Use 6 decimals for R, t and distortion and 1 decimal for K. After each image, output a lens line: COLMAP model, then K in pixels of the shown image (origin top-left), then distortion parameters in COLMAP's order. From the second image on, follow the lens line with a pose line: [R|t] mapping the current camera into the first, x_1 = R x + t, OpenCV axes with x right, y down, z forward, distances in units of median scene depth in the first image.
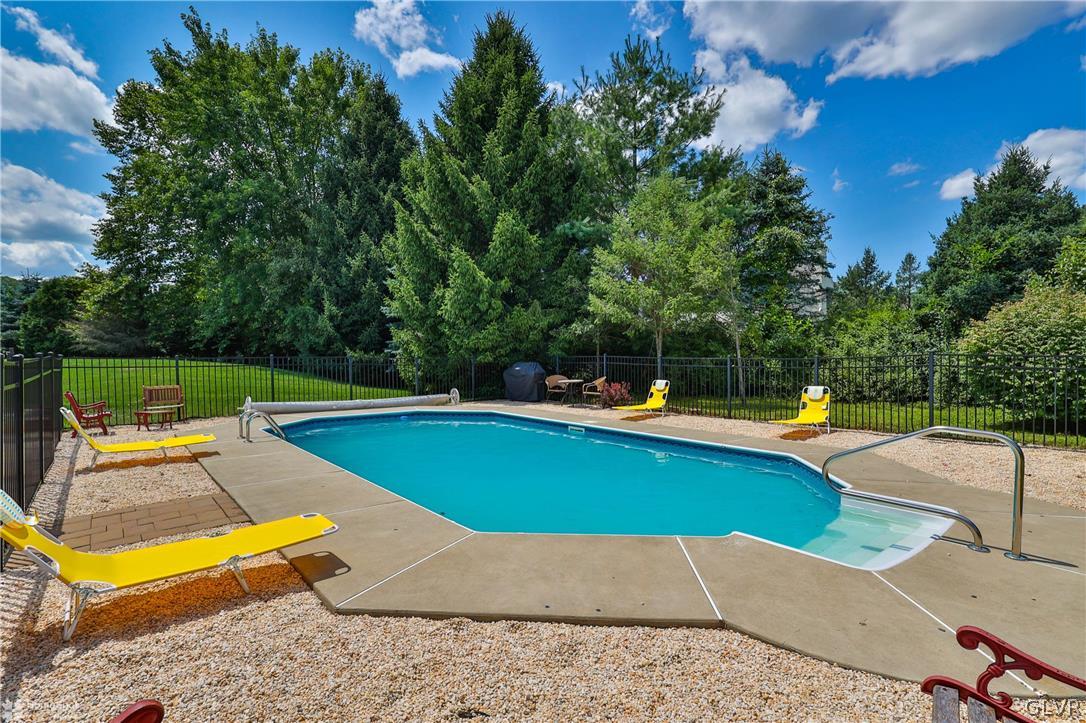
lens RADIAL K [[540.5, 0, 542.1], [0, 540.5, 362.5], [0, 0, 1]] dist [-0.000168, -0.000936]
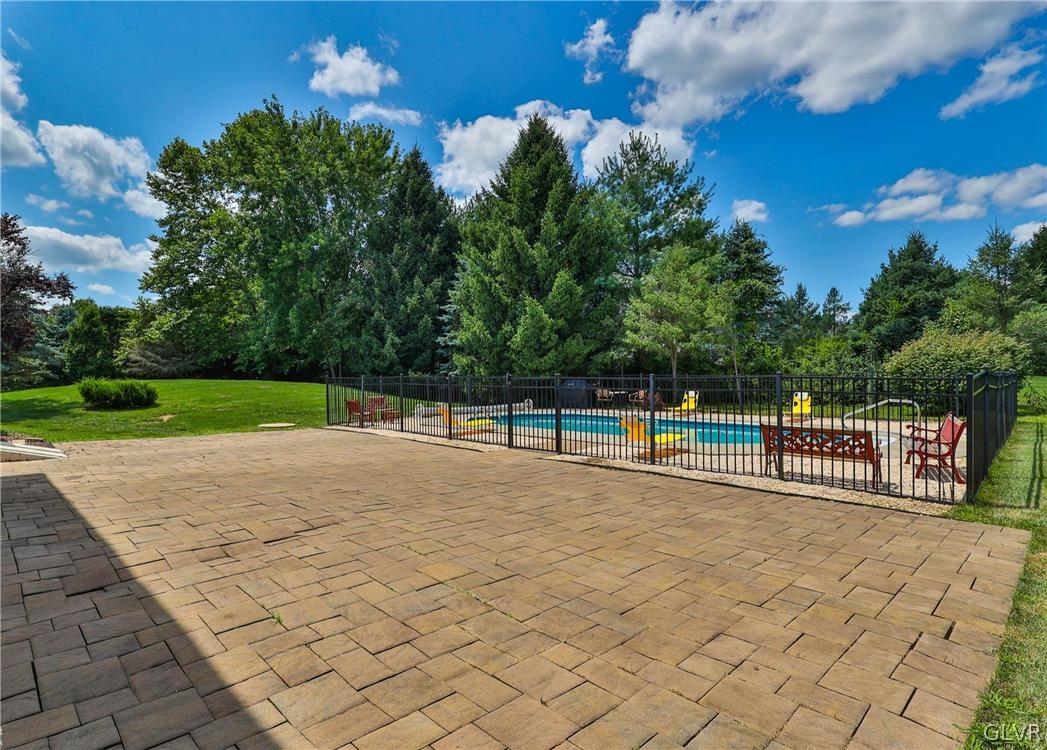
lens RADIAL K [[548.4, 0, 489.6], [0, 548.4, 366.9], [0, 0, 1]] dist [-0.002668, -0.001224]
pose [[0.998662, -0.005508, 0.051421, -0.315998], [0.006961, 0.999581, -0.028107, 0.004821], [-0.051245, 0.028428, 0.998281, -0.367014]]
